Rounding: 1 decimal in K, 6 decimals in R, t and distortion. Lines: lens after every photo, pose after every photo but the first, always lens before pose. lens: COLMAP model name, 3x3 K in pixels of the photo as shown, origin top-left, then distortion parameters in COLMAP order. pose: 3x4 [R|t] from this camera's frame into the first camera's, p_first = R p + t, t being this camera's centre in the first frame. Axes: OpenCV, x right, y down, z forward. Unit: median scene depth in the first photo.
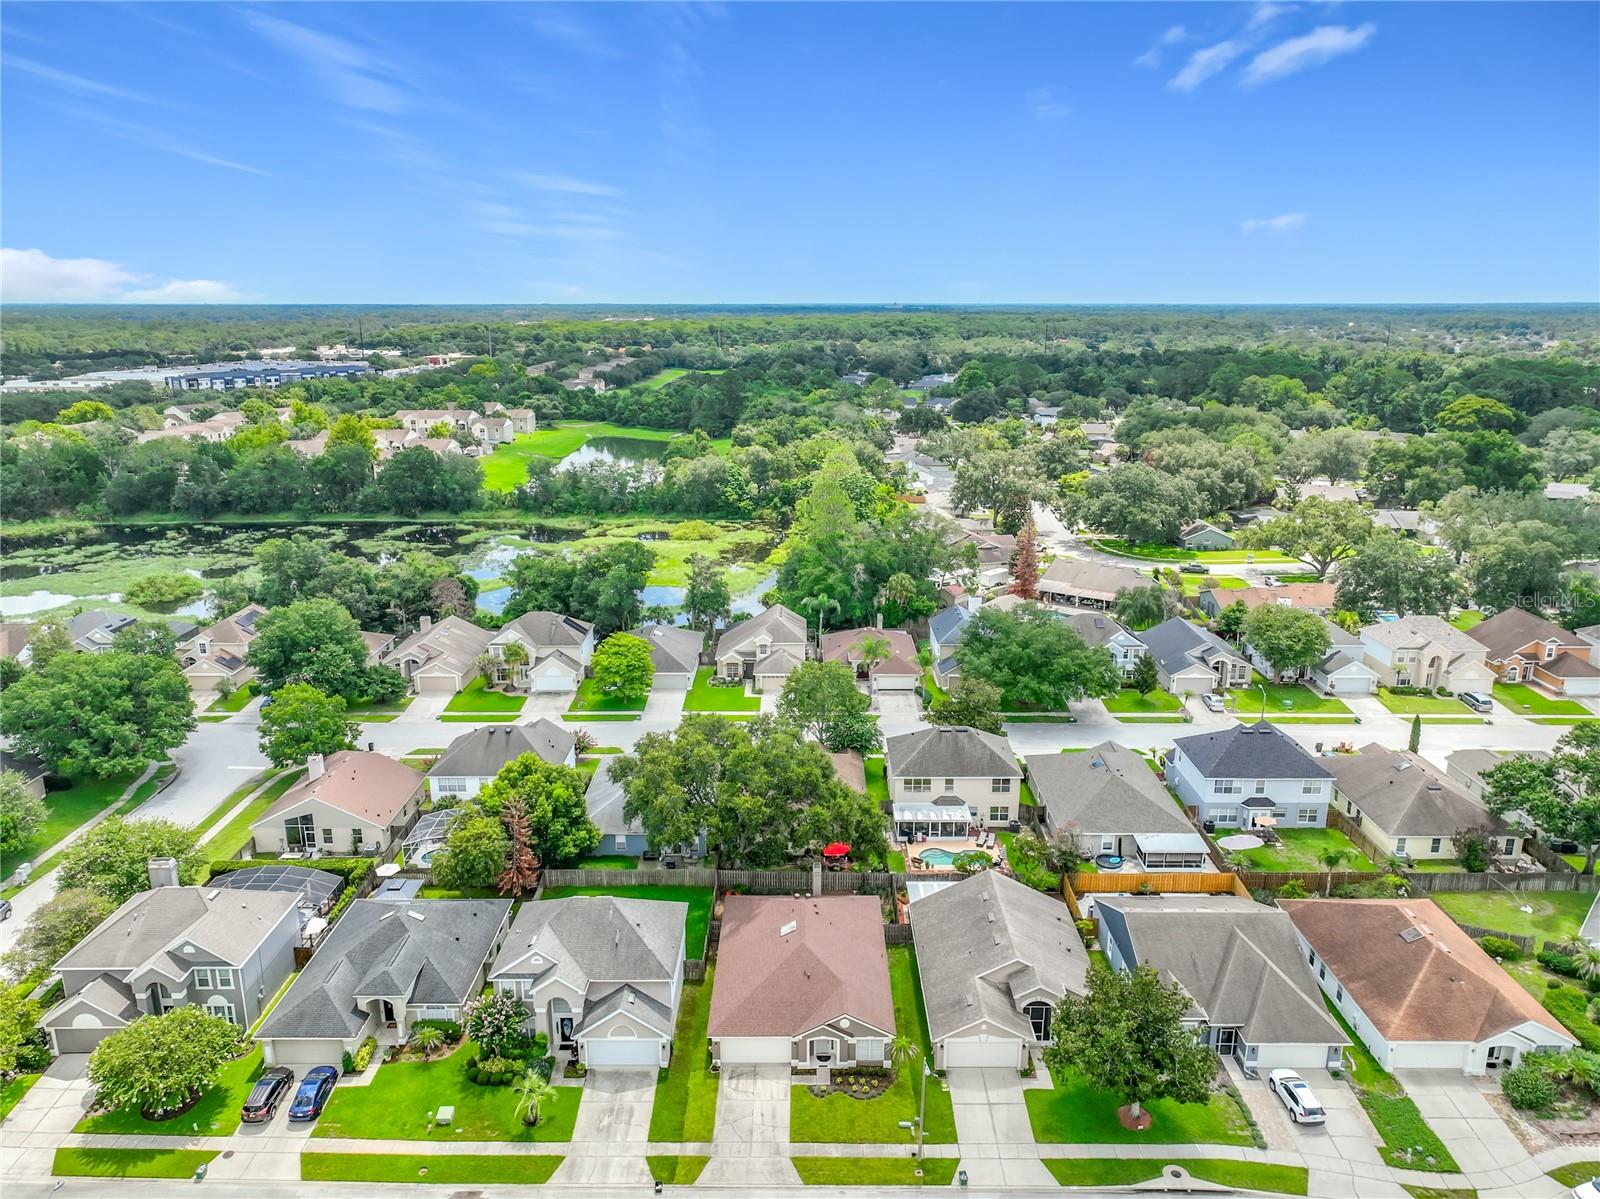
lens RADIAL K [[1131.7, 0, 811.0], [0, 1131.7, 602.6], [0, 0, 1]] dist [-0.002373, 0.015747]
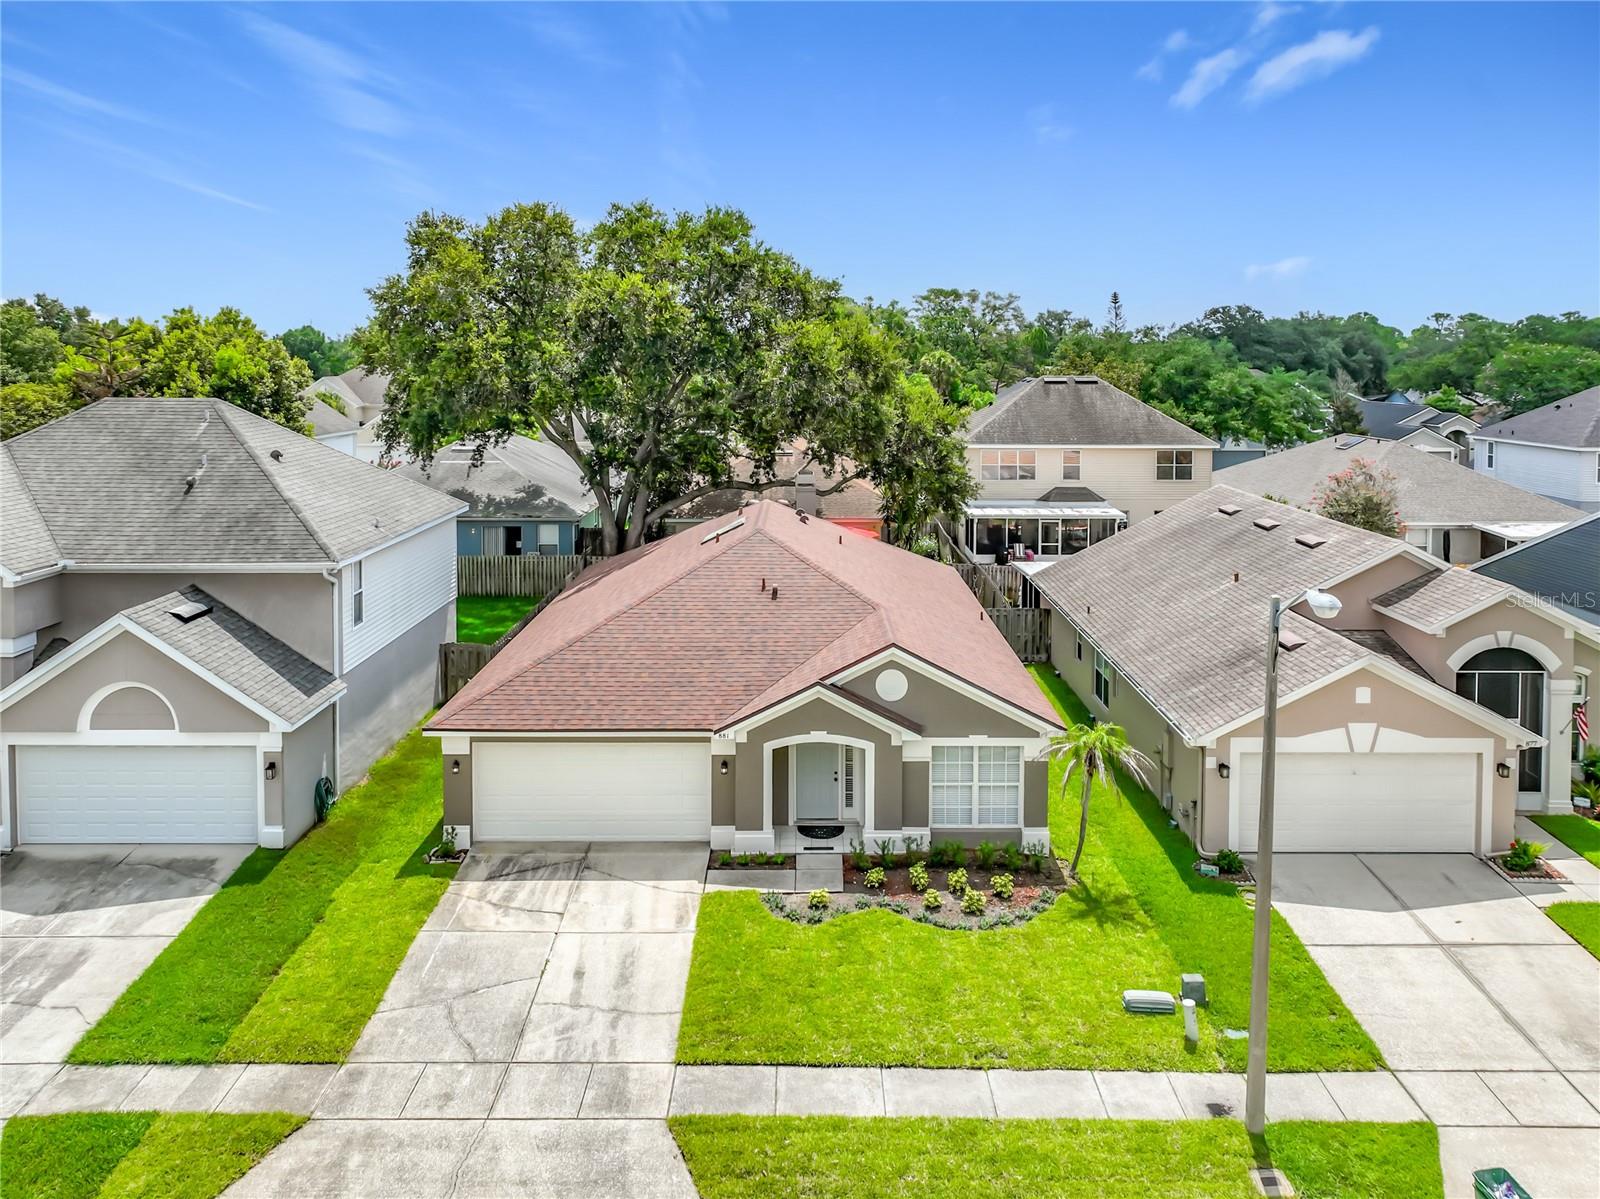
lens RADIAL K [[1214.8, 0, 822.0], [0, 1214.8, 436.8], [0, 0, 1]] dist [-0.001739, -0.002004]
pose [[0.999951, 0.004637, 0.008700, 0.008489], [-0.002863, 0.981039, -0.193791, 0.373154], [-0.009433, 0.193757, 0.981004, 0.682760]]
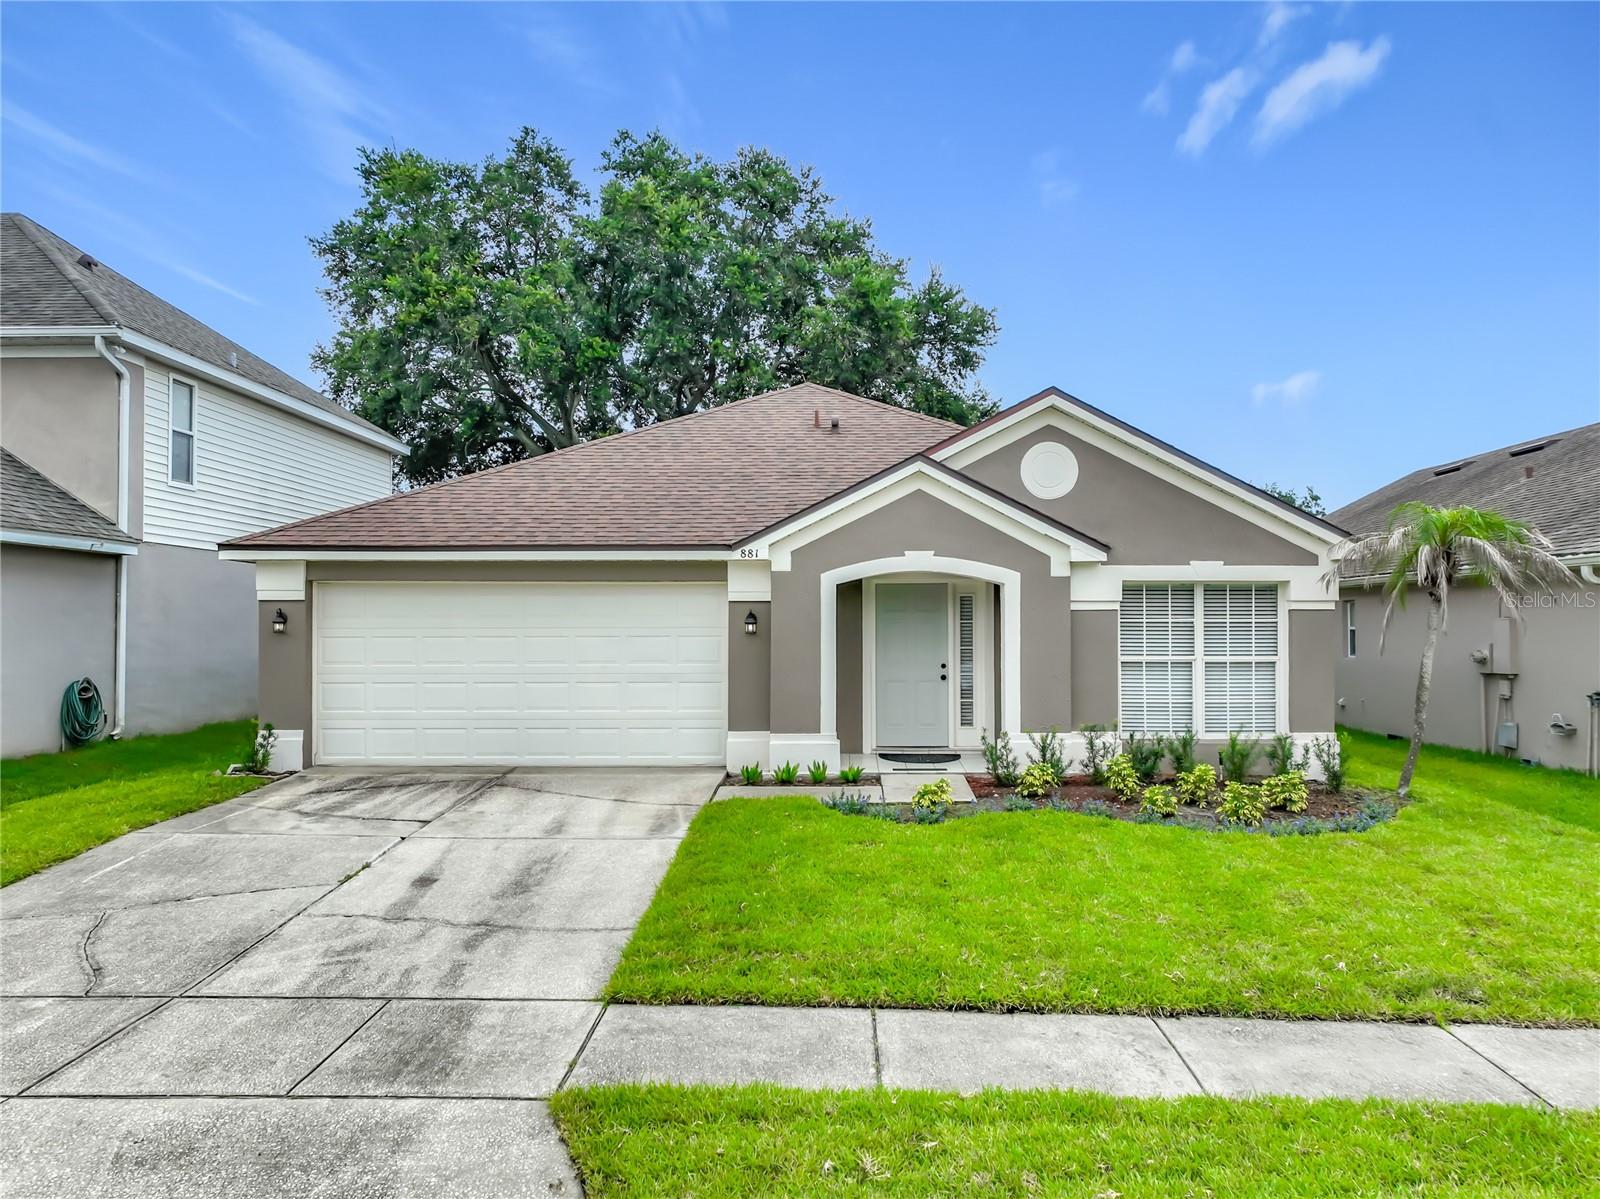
lens RADIAL K [[1169.6, 0, 822.9], [0, 1169.6, 616.2], [0, 0, 1]] dist [0.000524, 0.006016]
pose [[0.999724, 0.001039, -0.023490, 0.000664], [-0.007311, 0.963236, -0.268559, 0.442558], [0.022347, 0.268656, 0.962977, 0.847516]]
